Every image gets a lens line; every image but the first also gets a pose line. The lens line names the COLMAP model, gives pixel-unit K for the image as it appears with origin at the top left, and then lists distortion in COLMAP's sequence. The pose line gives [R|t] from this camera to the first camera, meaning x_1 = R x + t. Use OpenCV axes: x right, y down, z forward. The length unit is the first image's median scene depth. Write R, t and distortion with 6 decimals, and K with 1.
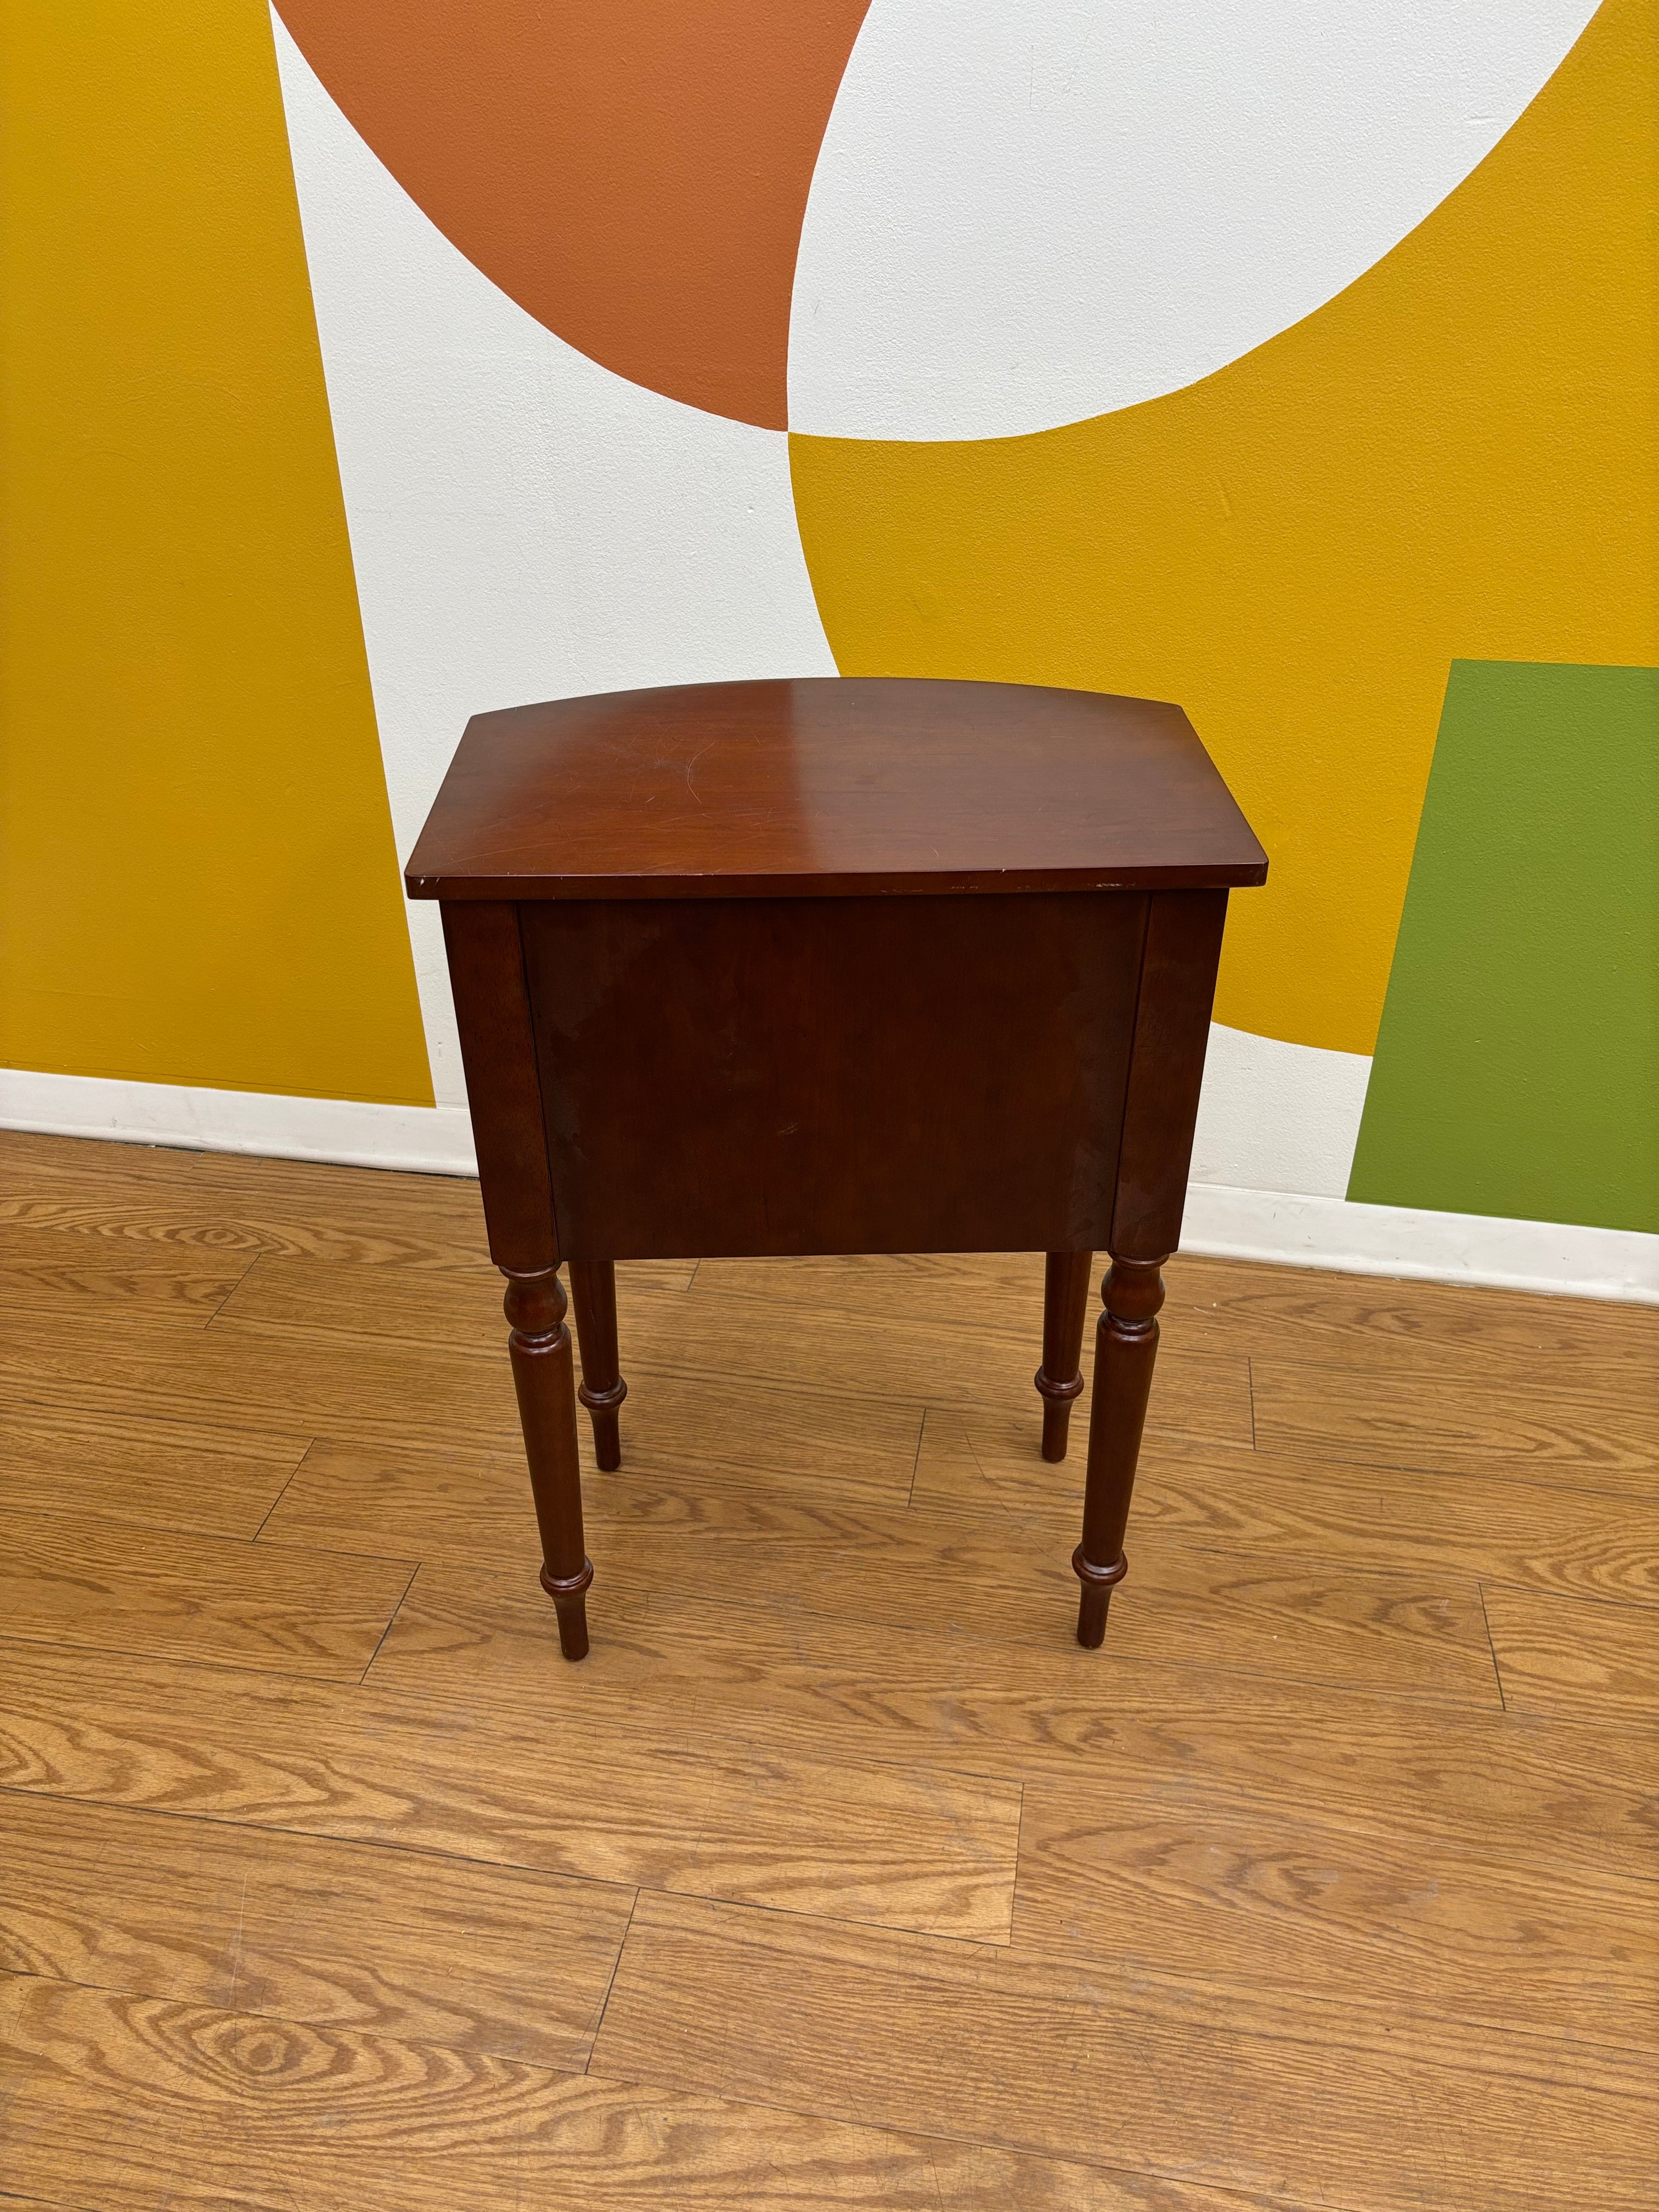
lens RADIAL K [[1697.5, 0, 818.6], [0, 1697.5, 1125.1], [0, 0, 1]] dist [0.027171, -0.036081]
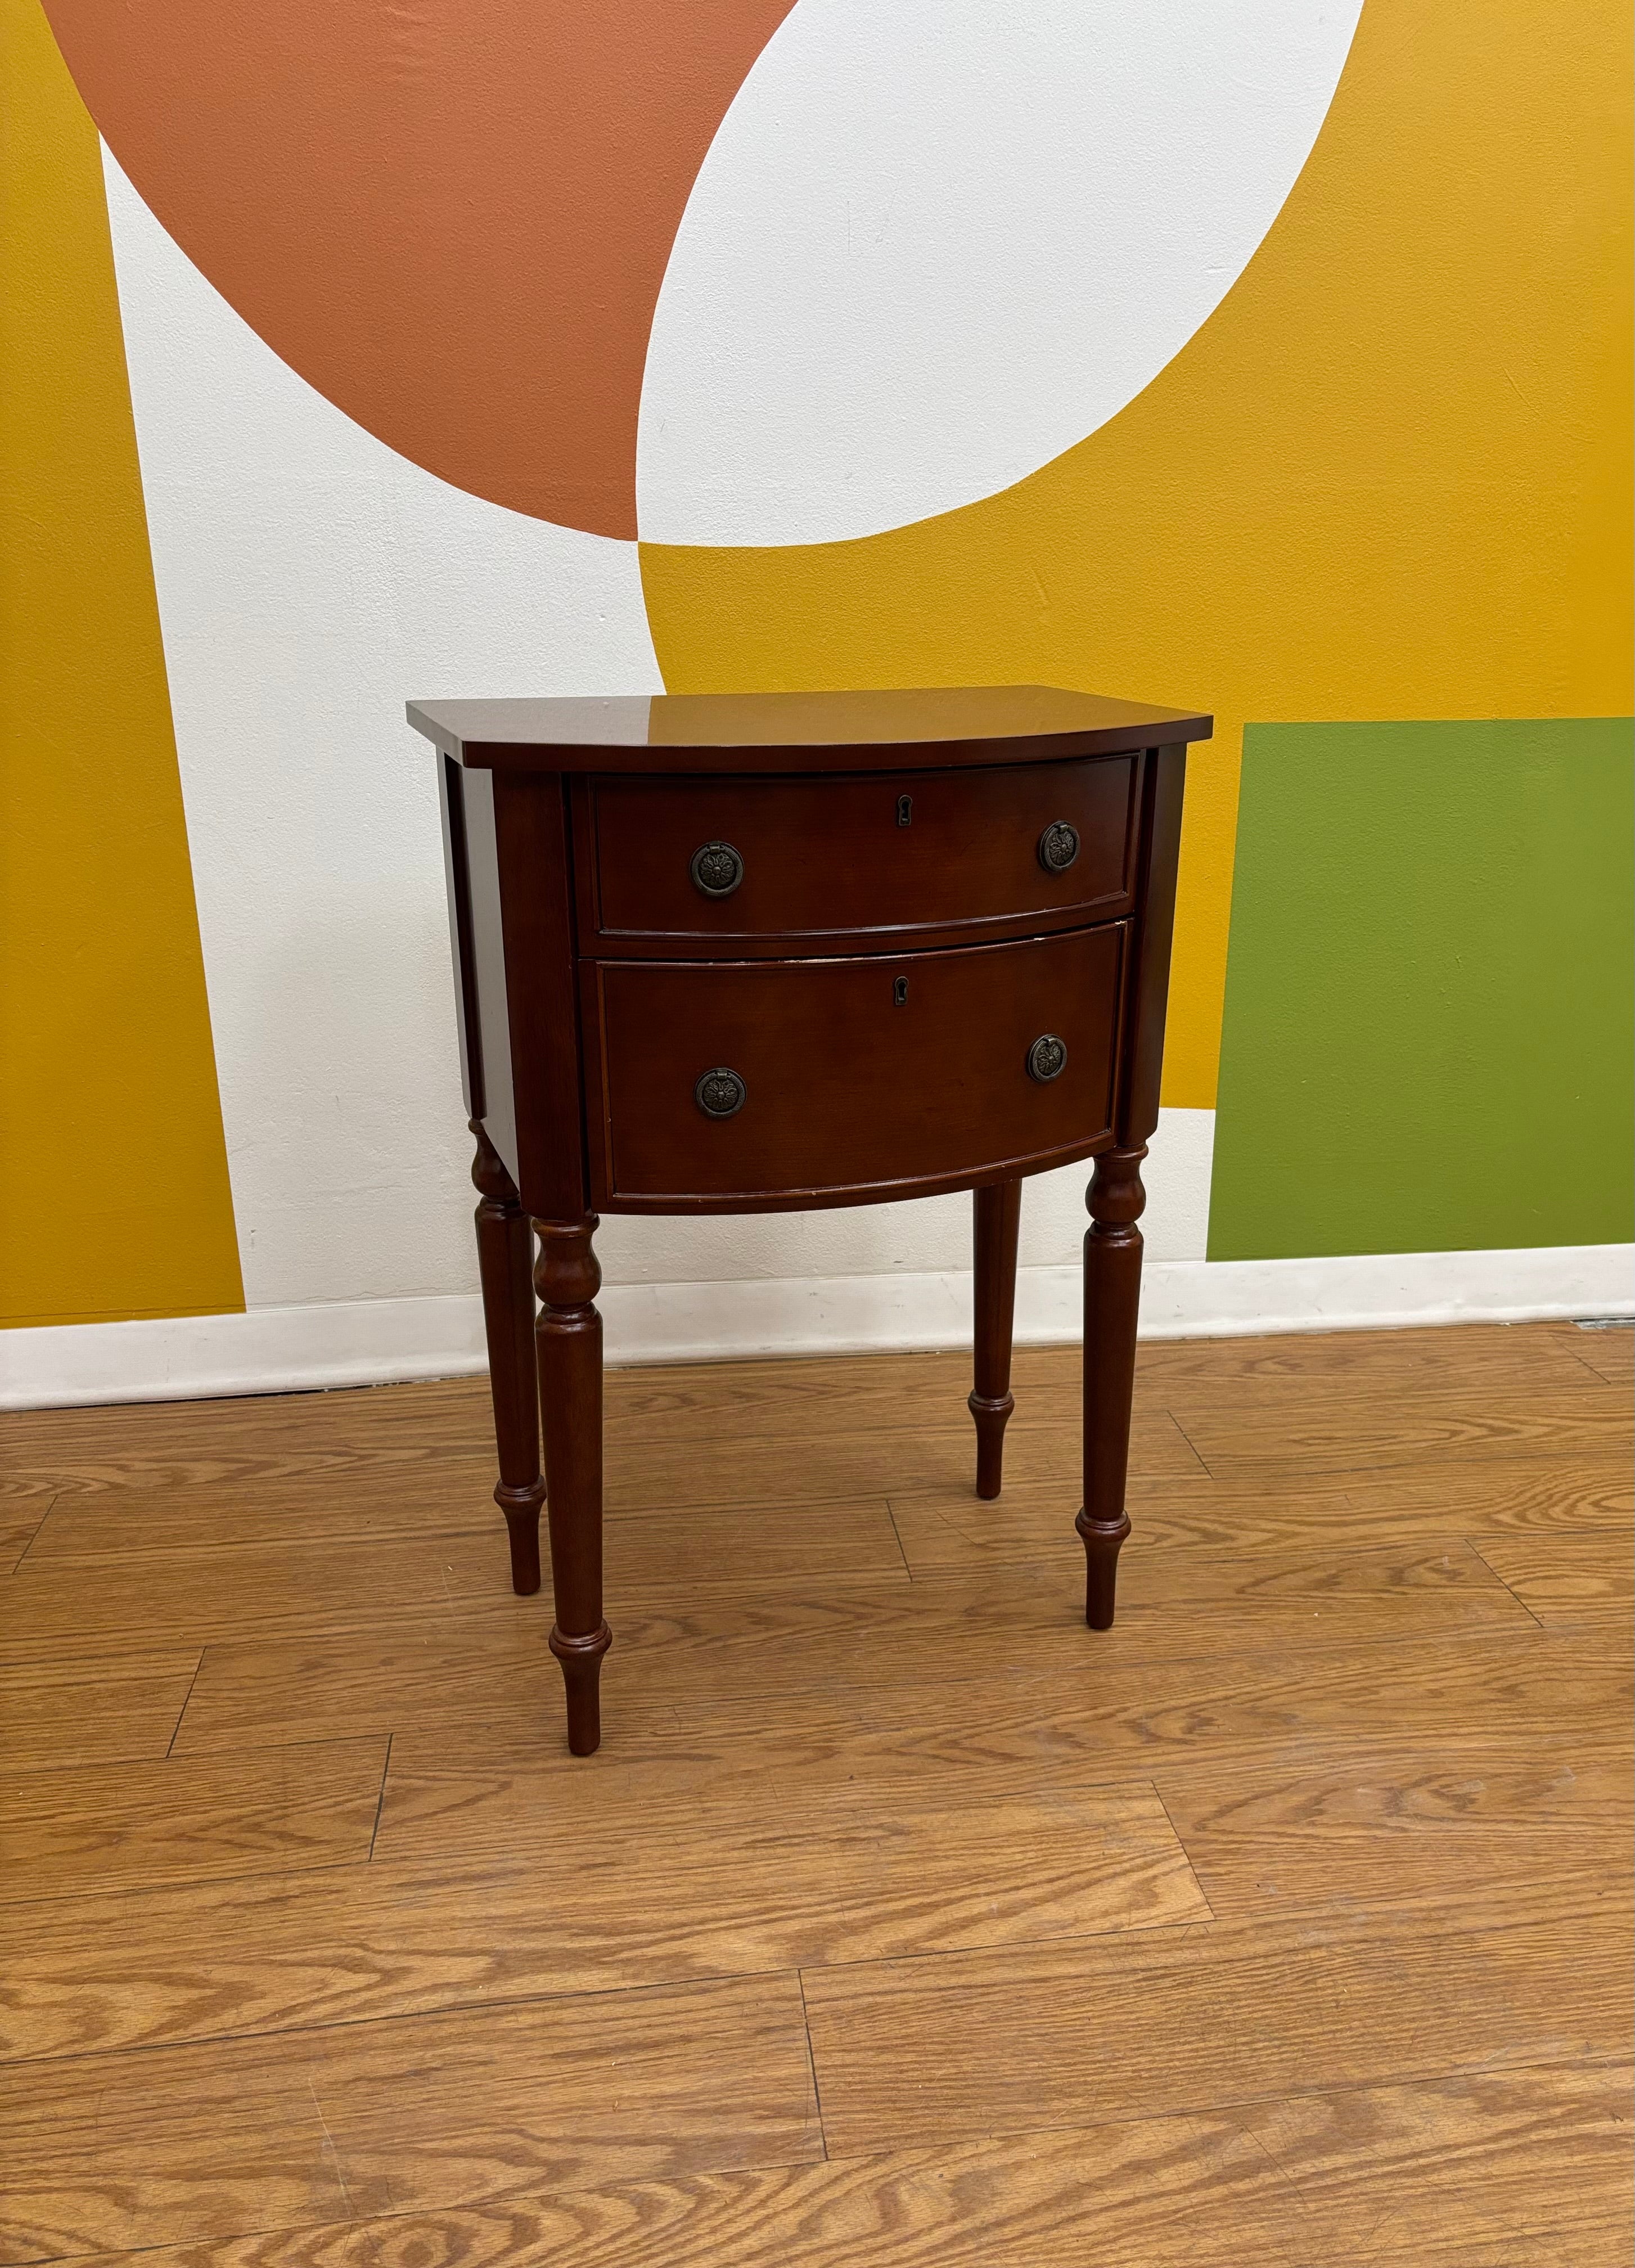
lens RADIAL K [[1741.5, 0, 860.7], [0, 1741.5, 1132.9], [0, 0, 1]] dist [0.025586, -0.034685]
pose [[0.947408, -0.095274, 0.305517, -0.258950], [0.167999, 0.960602, -0.221406, 0.209590], [-0.272386, 0.261088, 0.926088, 0.063890]]
